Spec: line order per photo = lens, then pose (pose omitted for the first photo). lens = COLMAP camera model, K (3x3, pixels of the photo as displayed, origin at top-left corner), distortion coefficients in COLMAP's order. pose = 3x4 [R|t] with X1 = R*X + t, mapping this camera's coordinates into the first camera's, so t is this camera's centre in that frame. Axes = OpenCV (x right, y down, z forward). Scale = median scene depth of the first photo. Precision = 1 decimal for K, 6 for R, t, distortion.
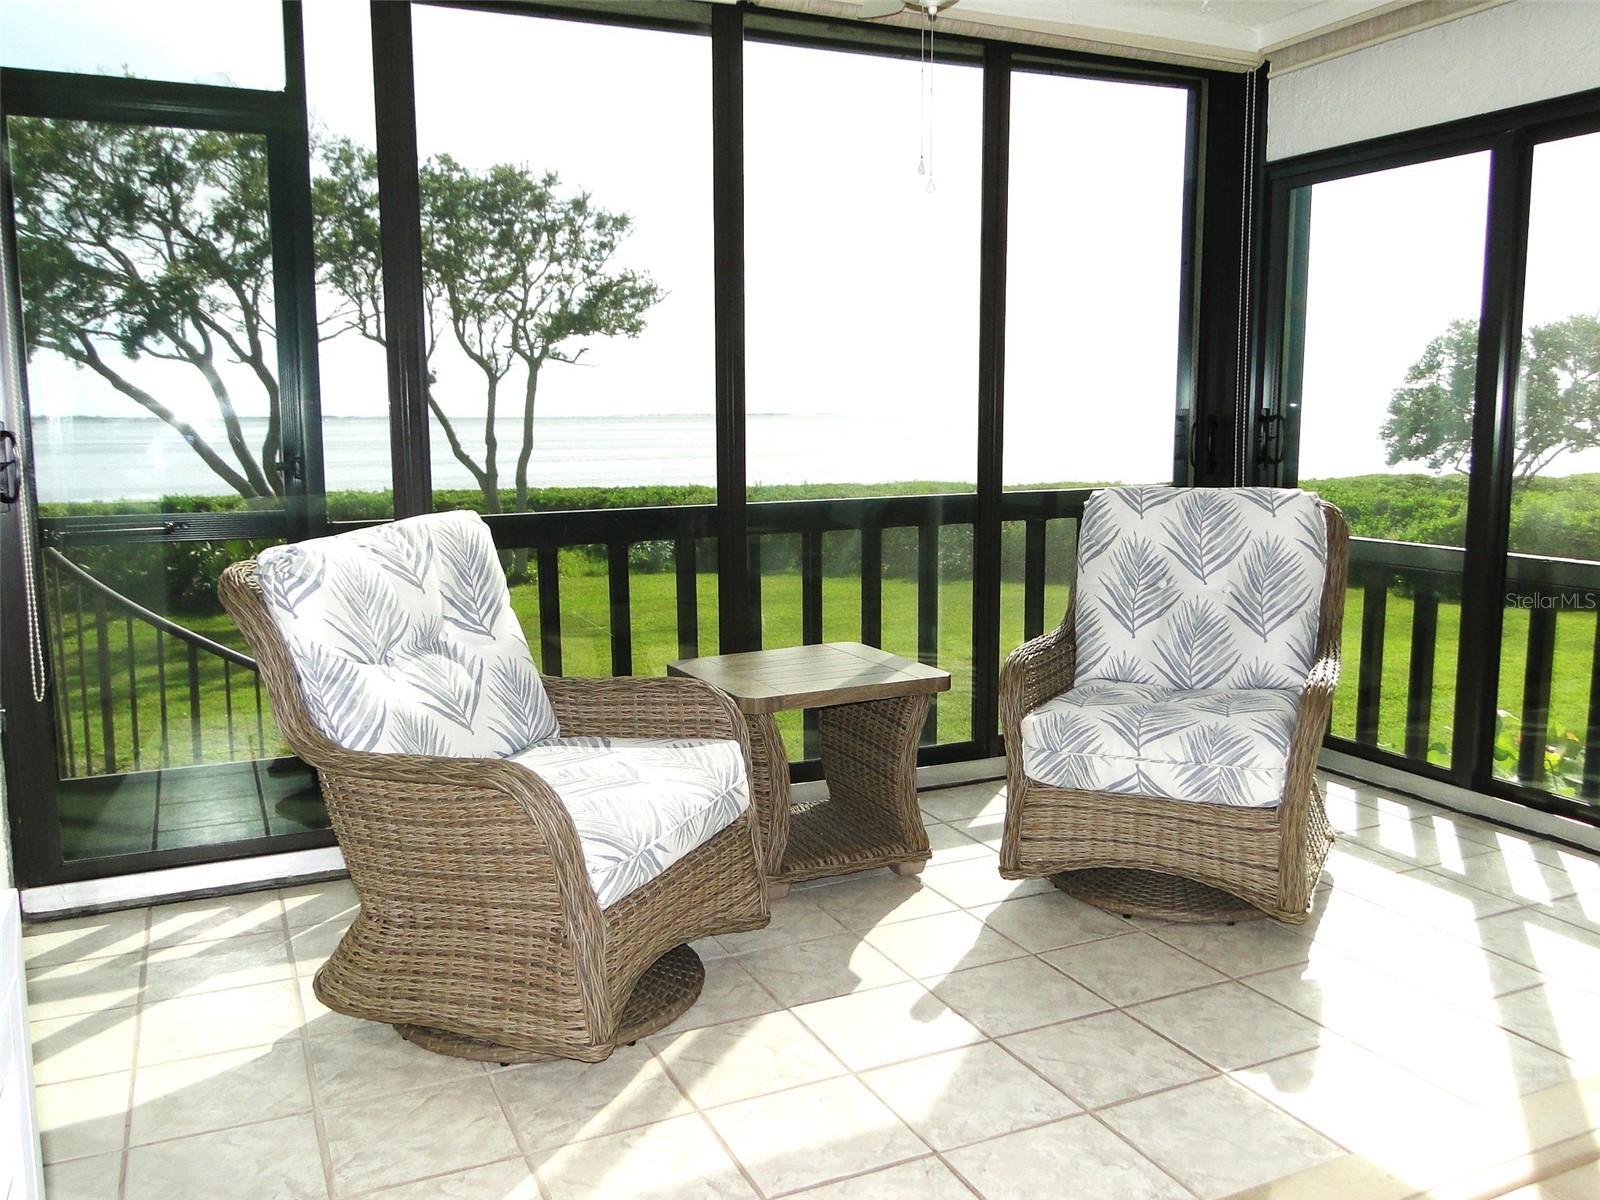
lens RADIAL K [[1321.7, 0, 801.6], [0, 1321.7, 602.4], [0, 0, 1]] dist [0.013490, -0.047967]
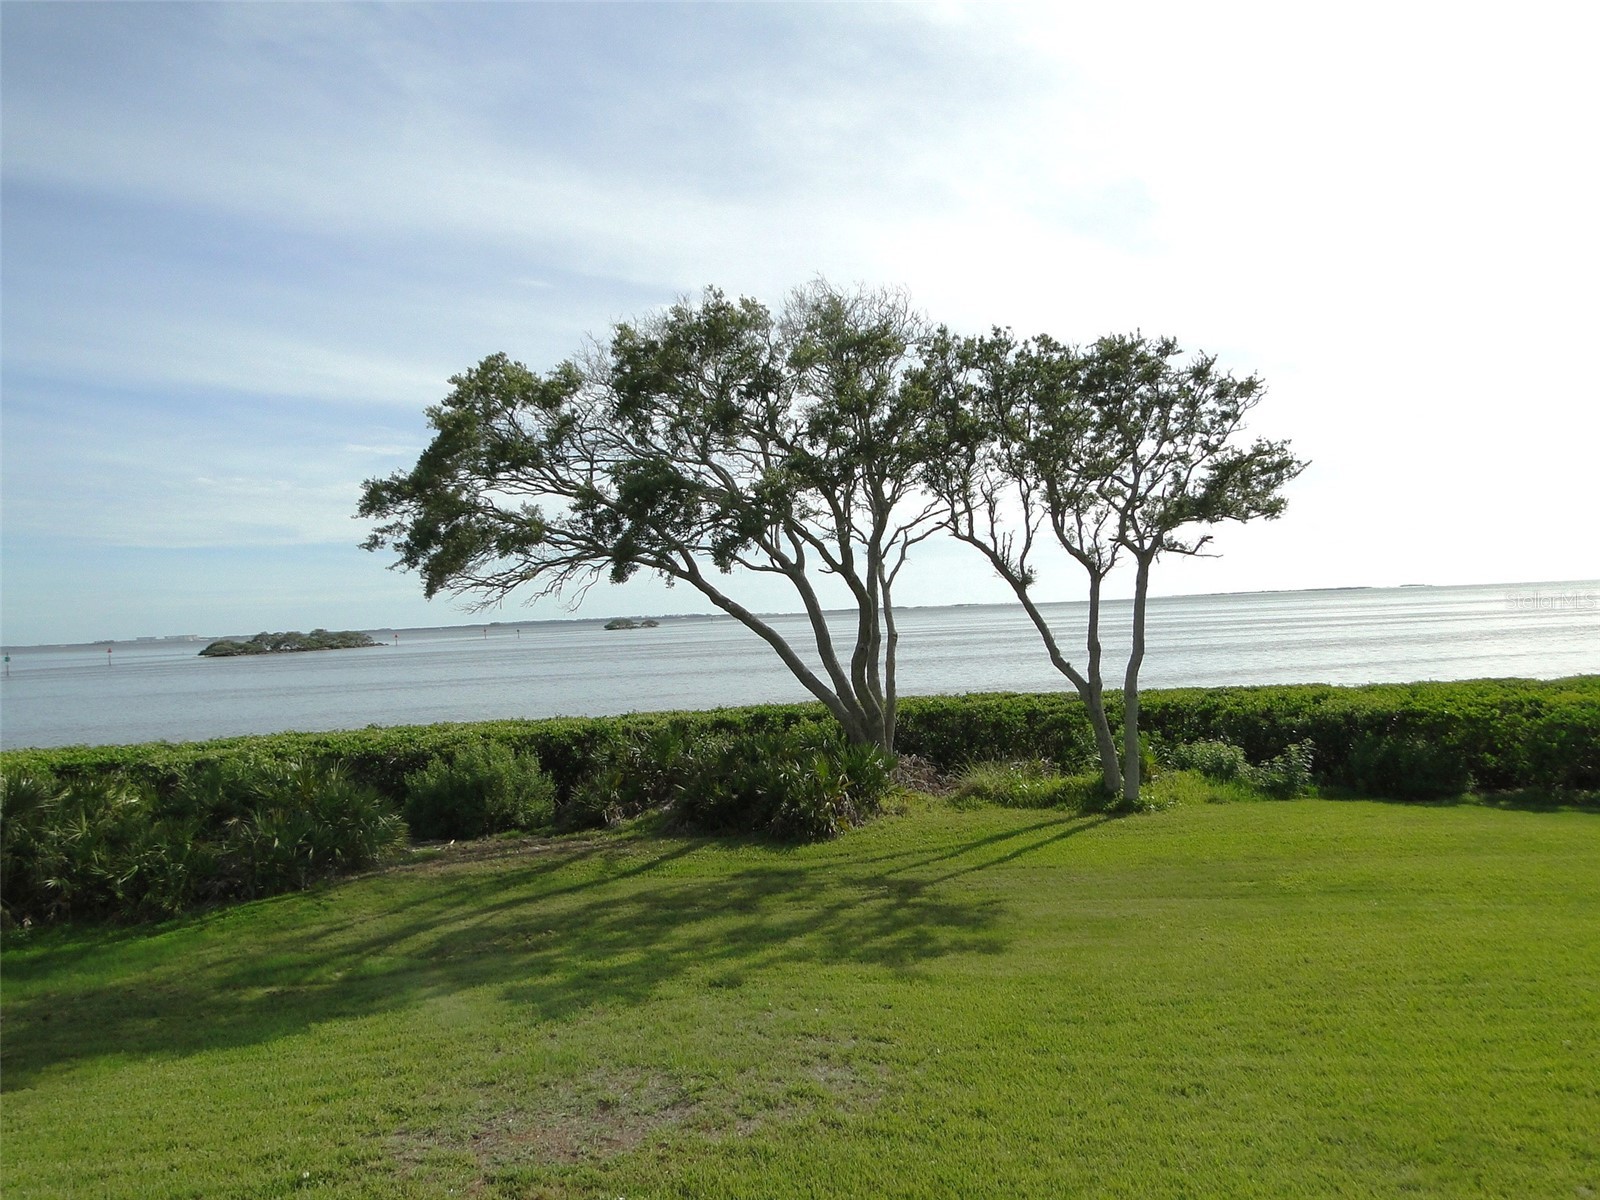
lens RADIAL K [[1321.7, 0, 799.7], [0, 1321.7, 600.3], [0, 0, 1]] dist [0.013490, -0.047967]
pose [[0.914099, -0.037480, -0.403756, -0.061973], [-0.018454, 0.990842, -0.133757, -0.033319], [0.405072, 0.129718, 0.905036, 0.133273]]
